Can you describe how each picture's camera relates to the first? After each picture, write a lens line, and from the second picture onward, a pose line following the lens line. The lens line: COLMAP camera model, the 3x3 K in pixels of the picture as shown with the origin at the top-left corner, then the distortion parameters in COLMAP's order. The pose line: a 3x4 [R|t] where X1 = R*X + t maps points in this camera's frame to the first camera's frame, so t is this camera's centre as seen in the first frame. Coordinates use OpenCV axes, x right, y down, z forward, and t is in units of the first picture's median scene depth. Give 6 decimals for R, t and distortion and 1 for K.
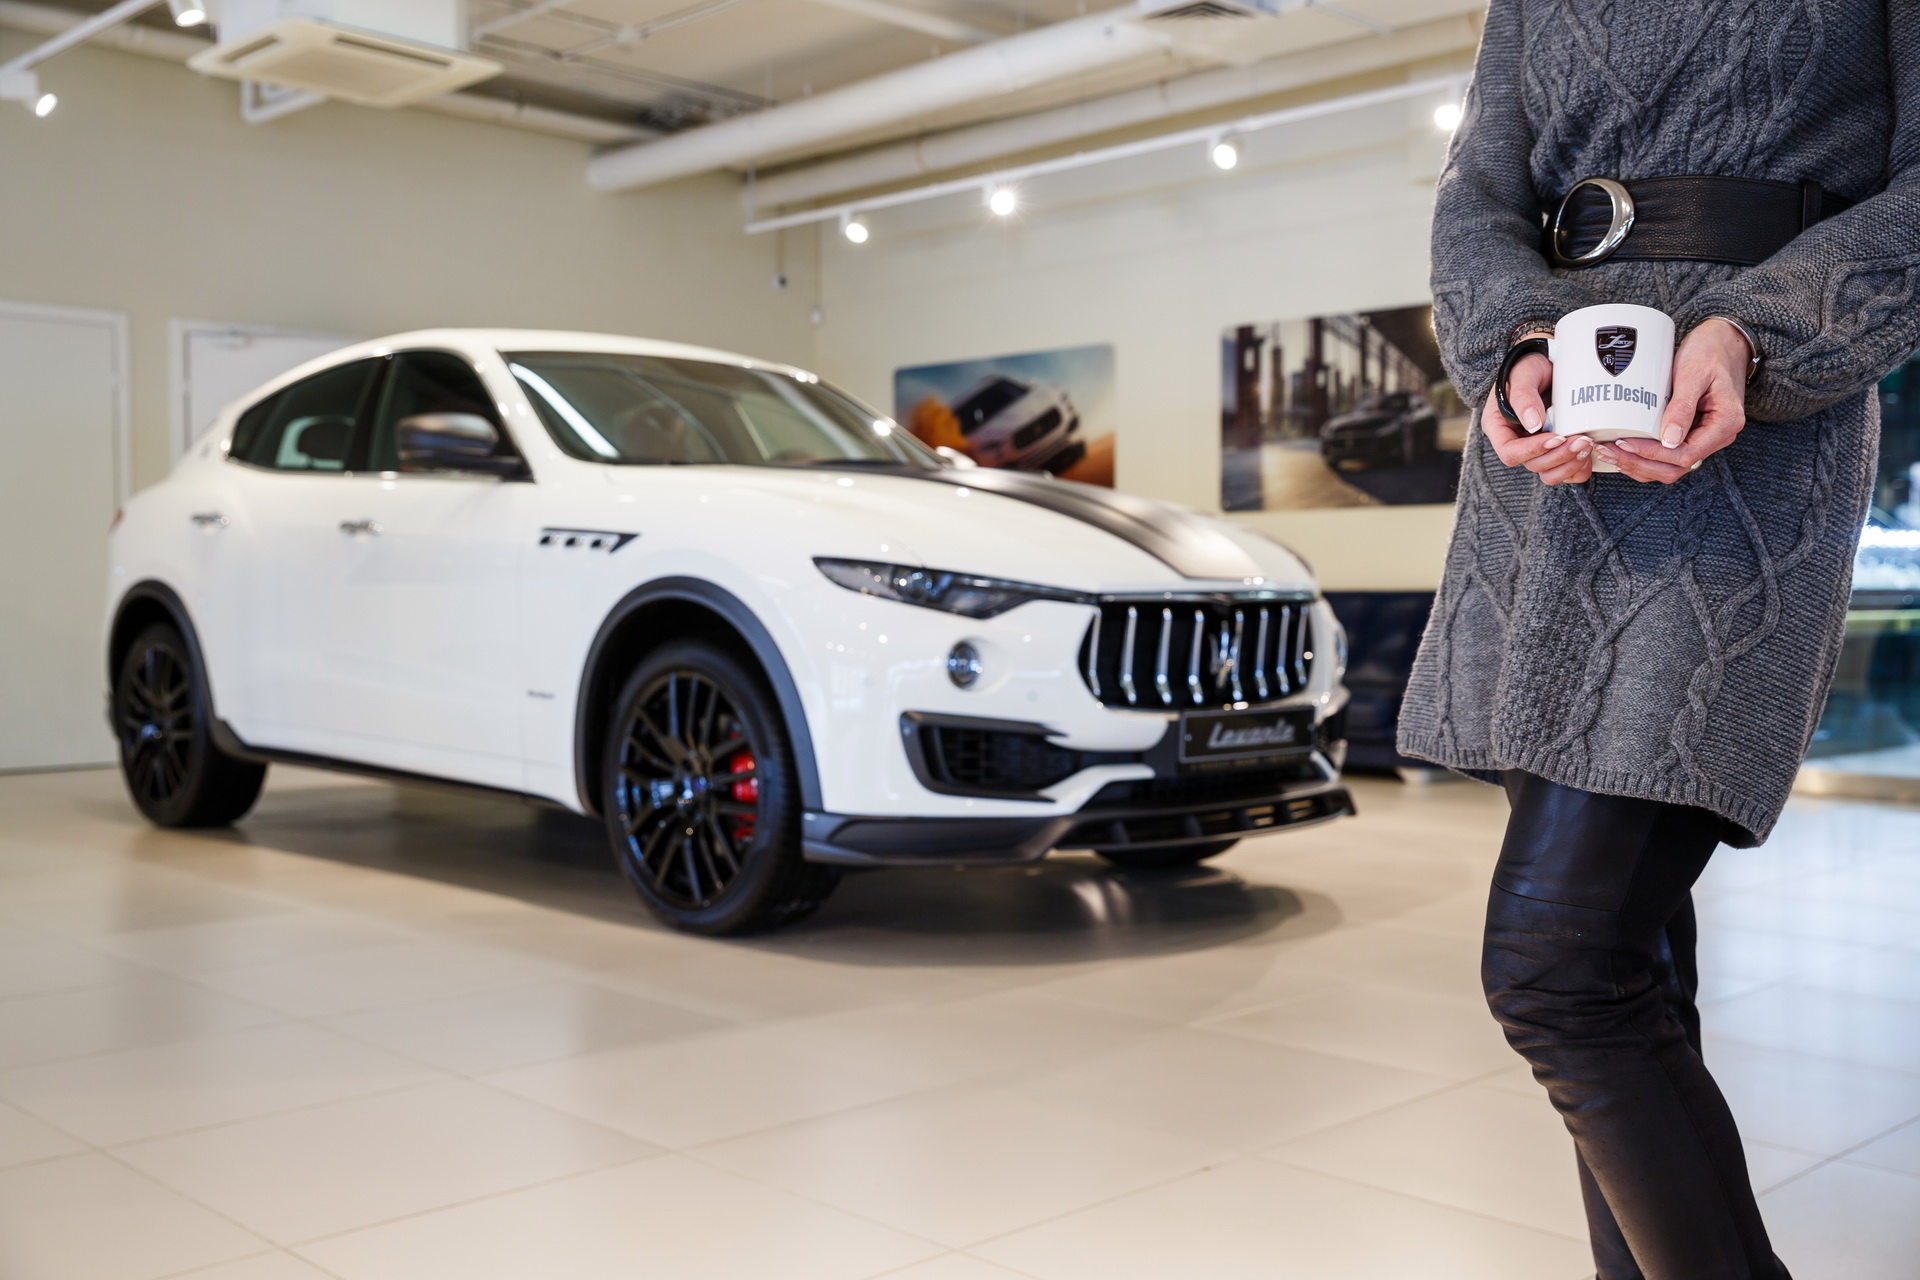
lens RADIAL K [[1959.7, 0, 953.7], [0, 1959.7, 653.3], [0, 0, 1]] dist [0.001858, 0.014379]
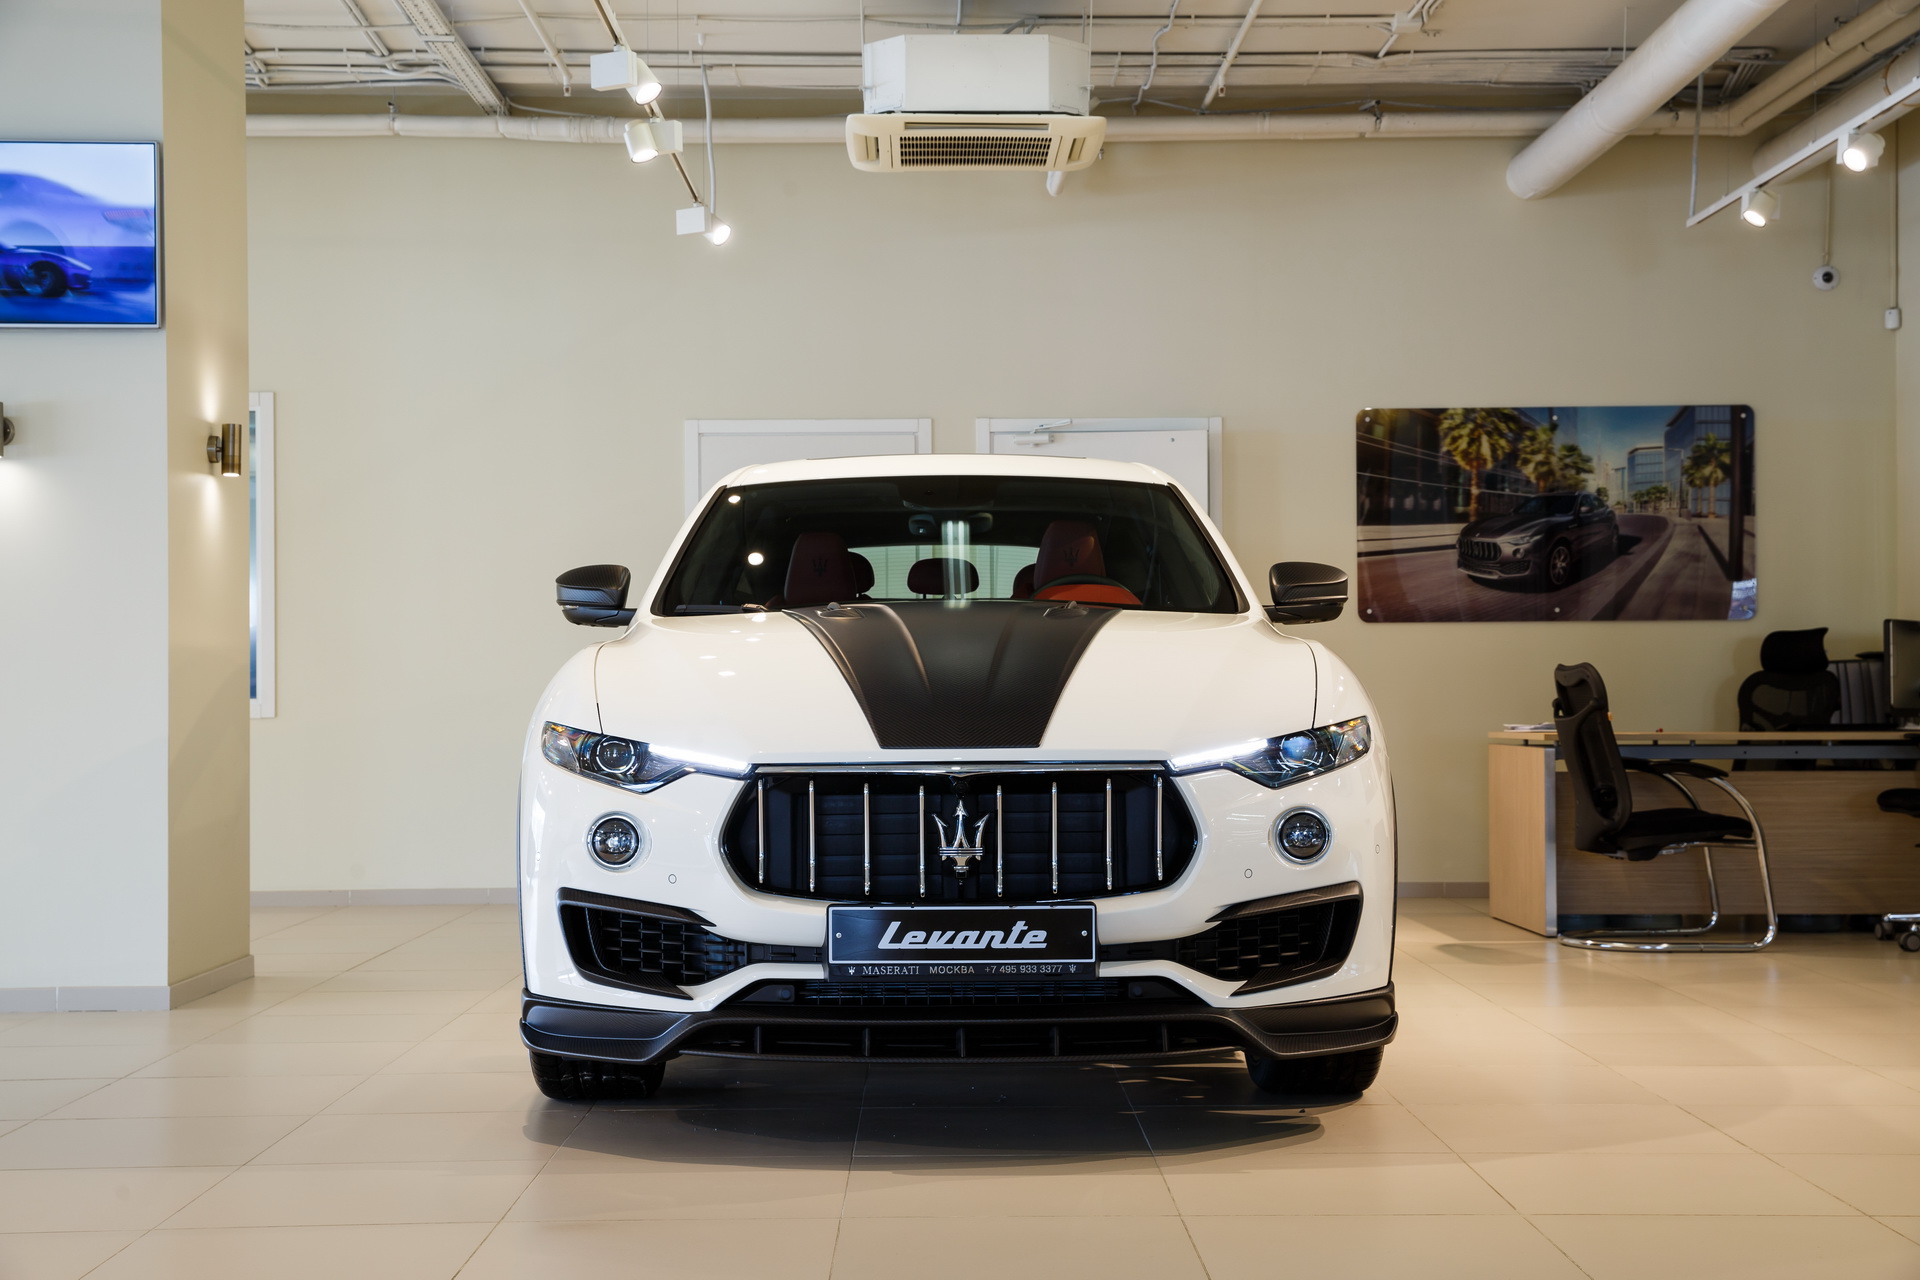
lens RADIAL K [[2669.5, 0, 962.0], [0, 2669.5, 634.5], [0, 0, 1]] dist [0.087581, 0.013936]
pose [[0.724711, -0.018254, -0.688812, 0.548003], [-0.012401, 0.999142, -0.039525, -0.024250], [0.688942, 0.037186, 0.723862, 0.108758]]
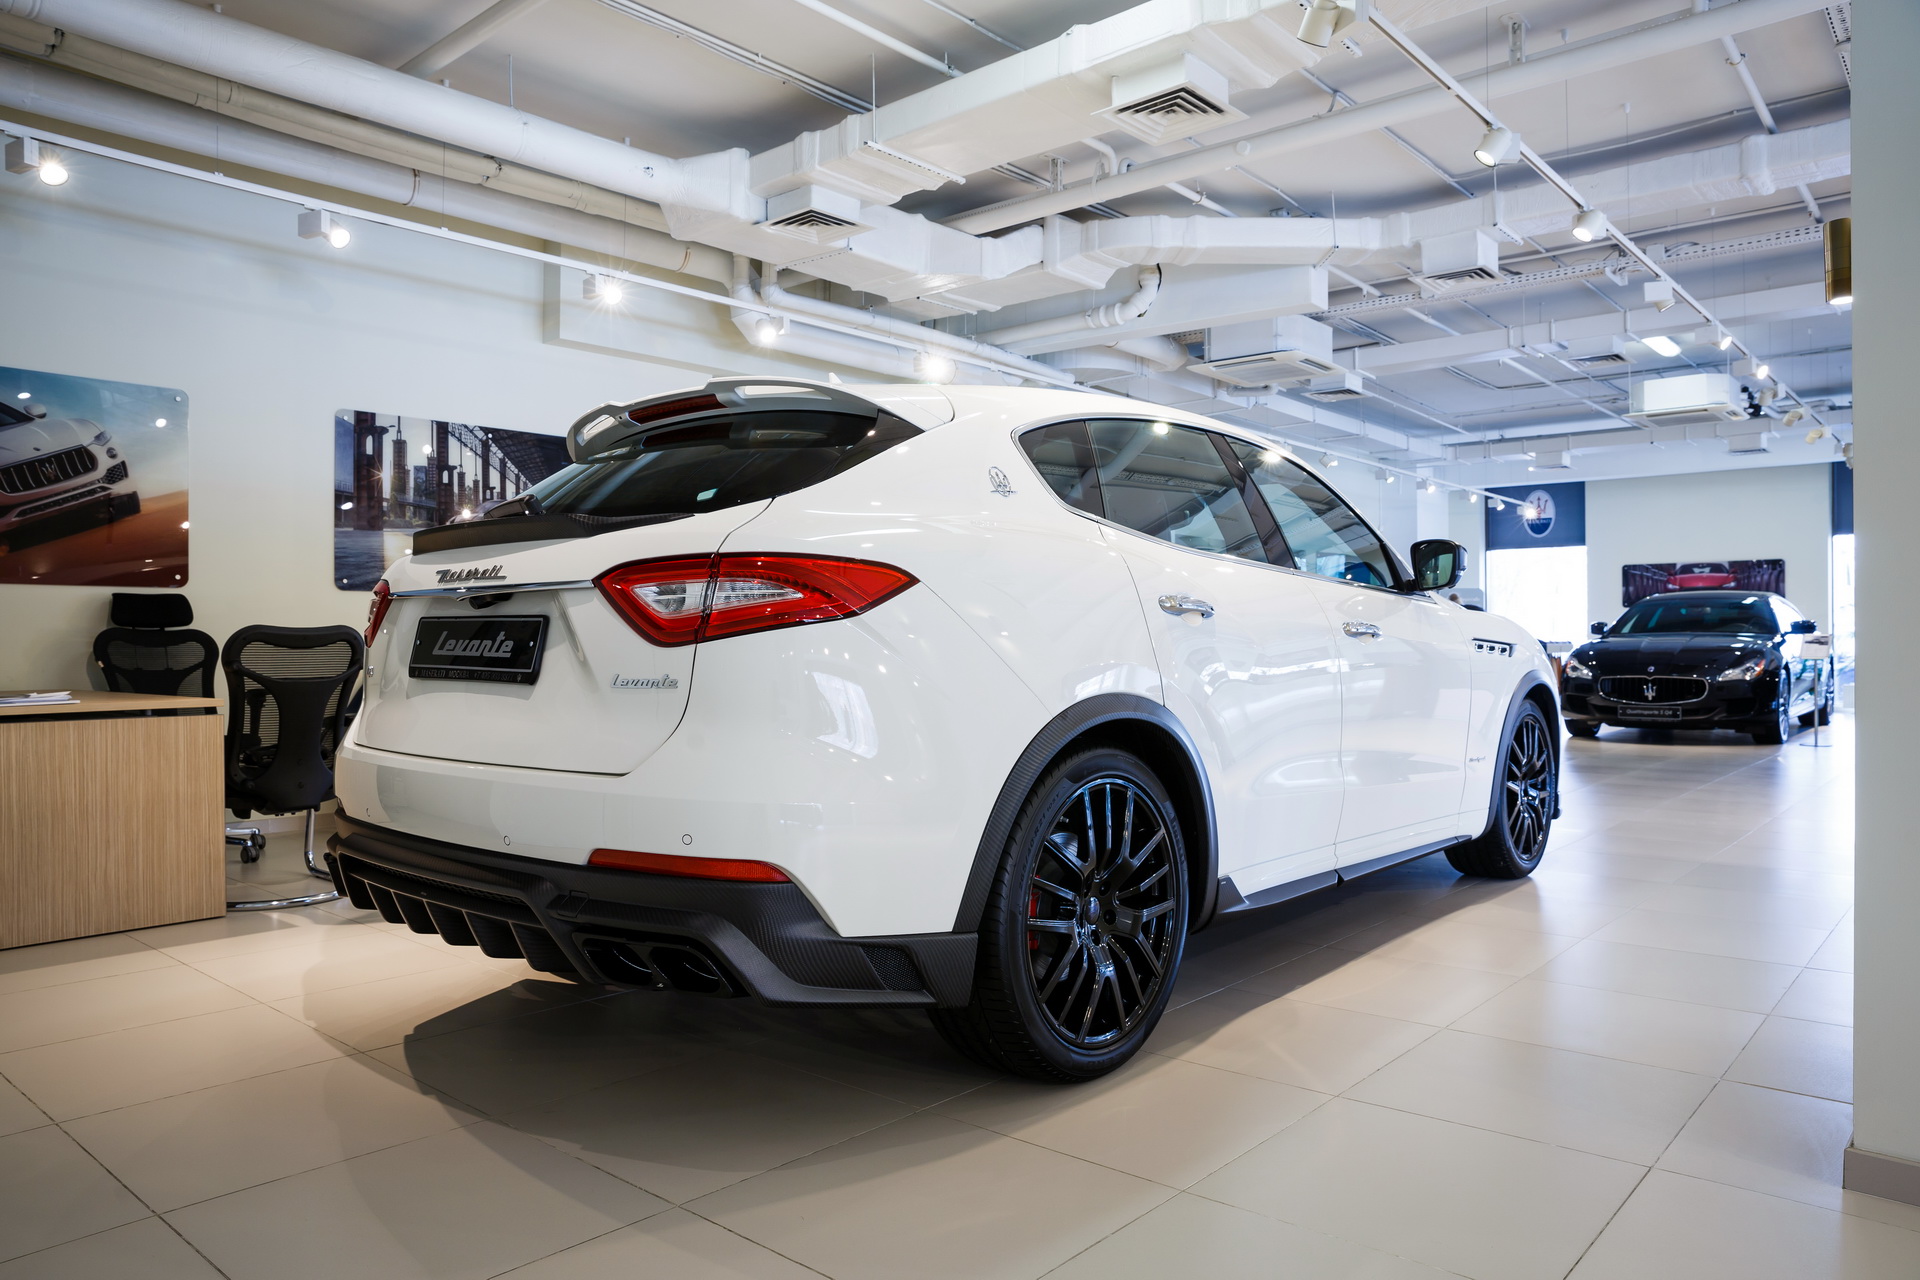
lens RADIAL K [[1303.6, 0, 959.1], [0, 1303.6, 613.9], [0, 0, 1]] dist [-0.141882, 0.109011]
pose [[-0.080732, 0.038286, 0.996000, -0.680620], [0.049404, 0.998187, -0.034366, -0.026986], [-0.995511, 0.046432, -0.082477, 0.934425]]
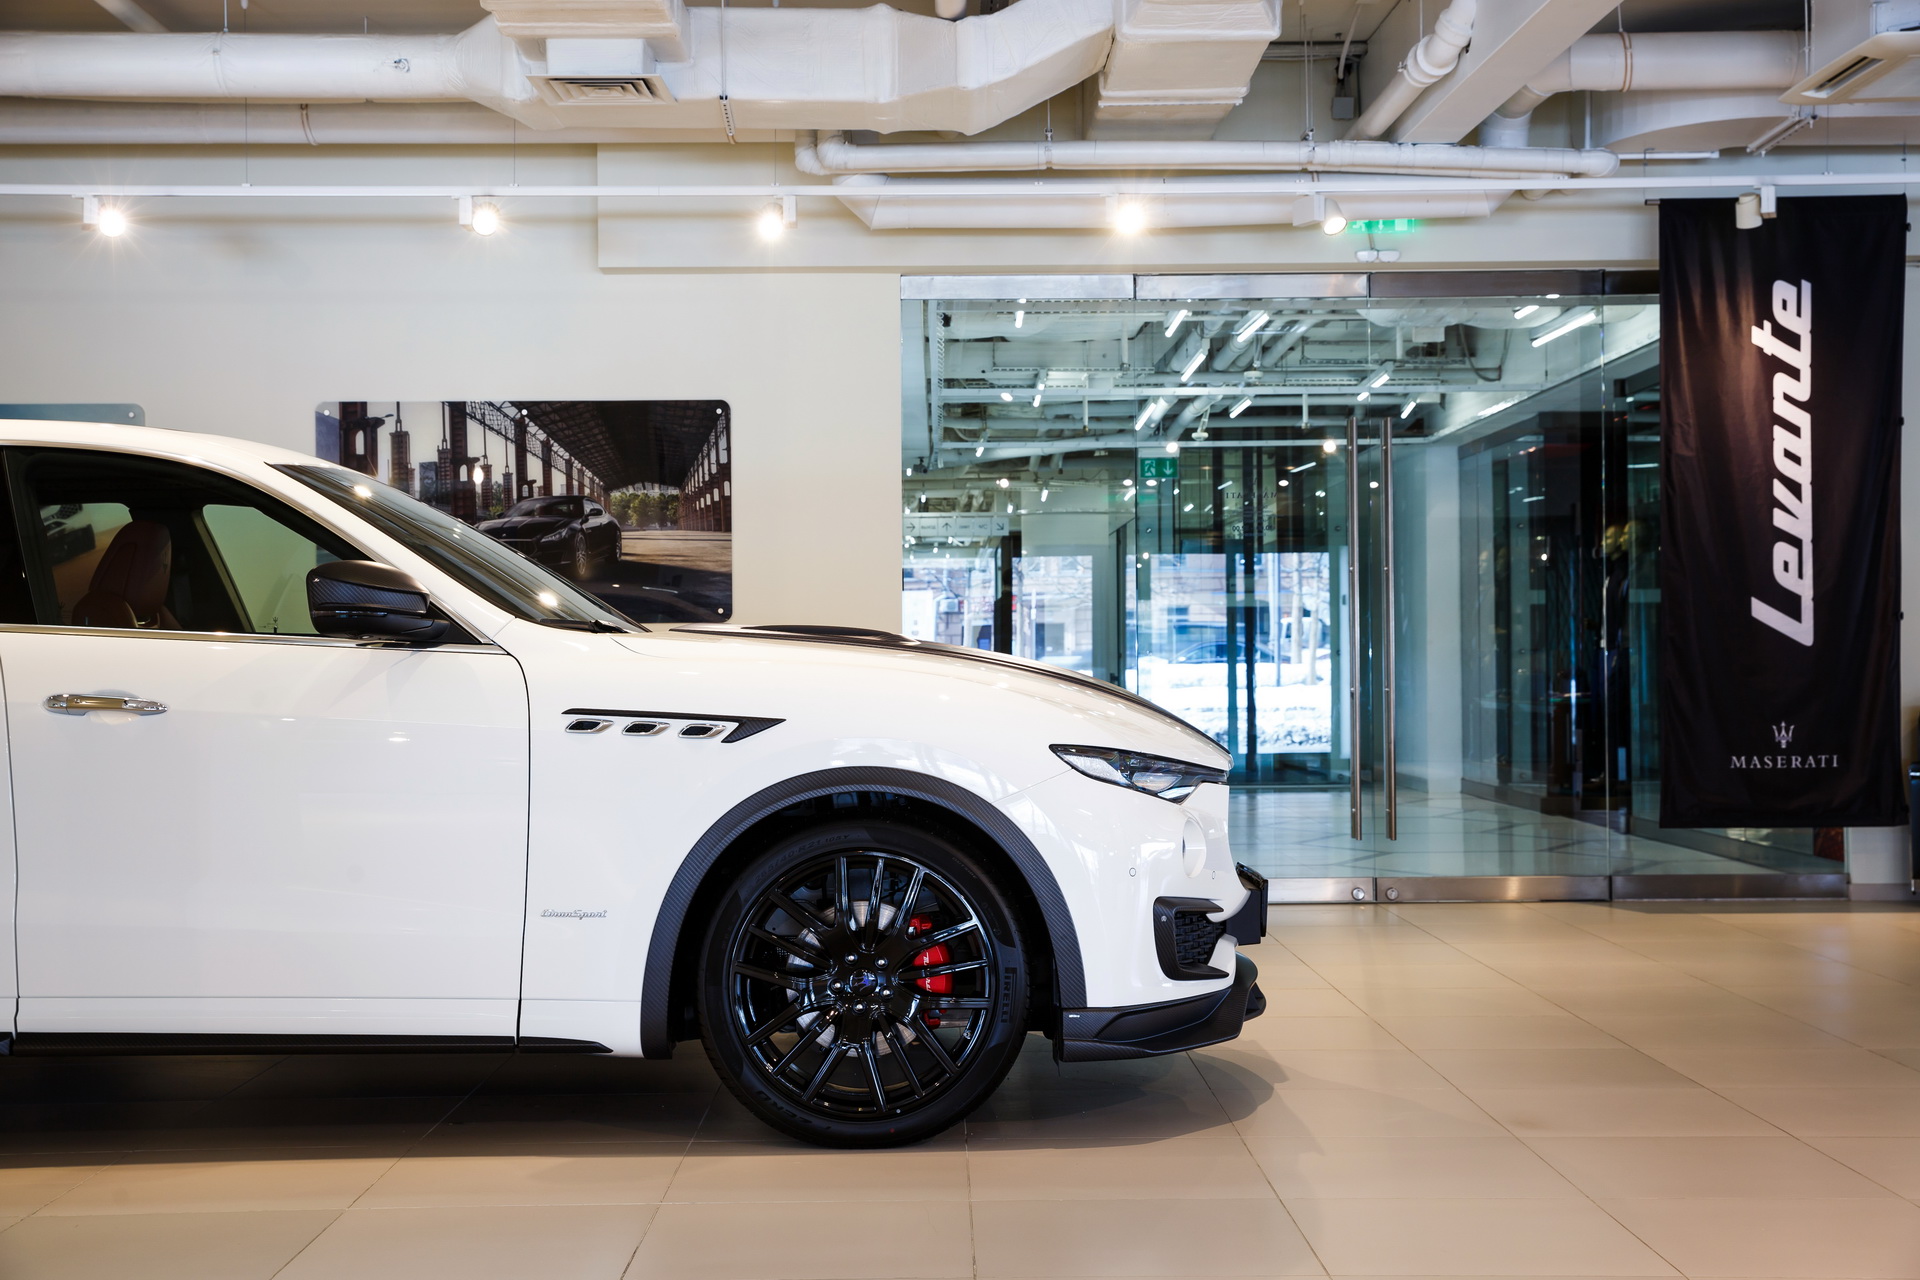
lens RADIAL K [[2458.6, 0, 967.9], [0, 2458.6, 653.8], [0, 0, 1]] dist [0.041845, 0.071547]
pose [[0.685084, -0.008794, 0.728411, -0.551391], [0.031045, 0.999371, -0.017133, -0.042091], [-0.727803, 0.034351, 0.684926, 0.112628]]
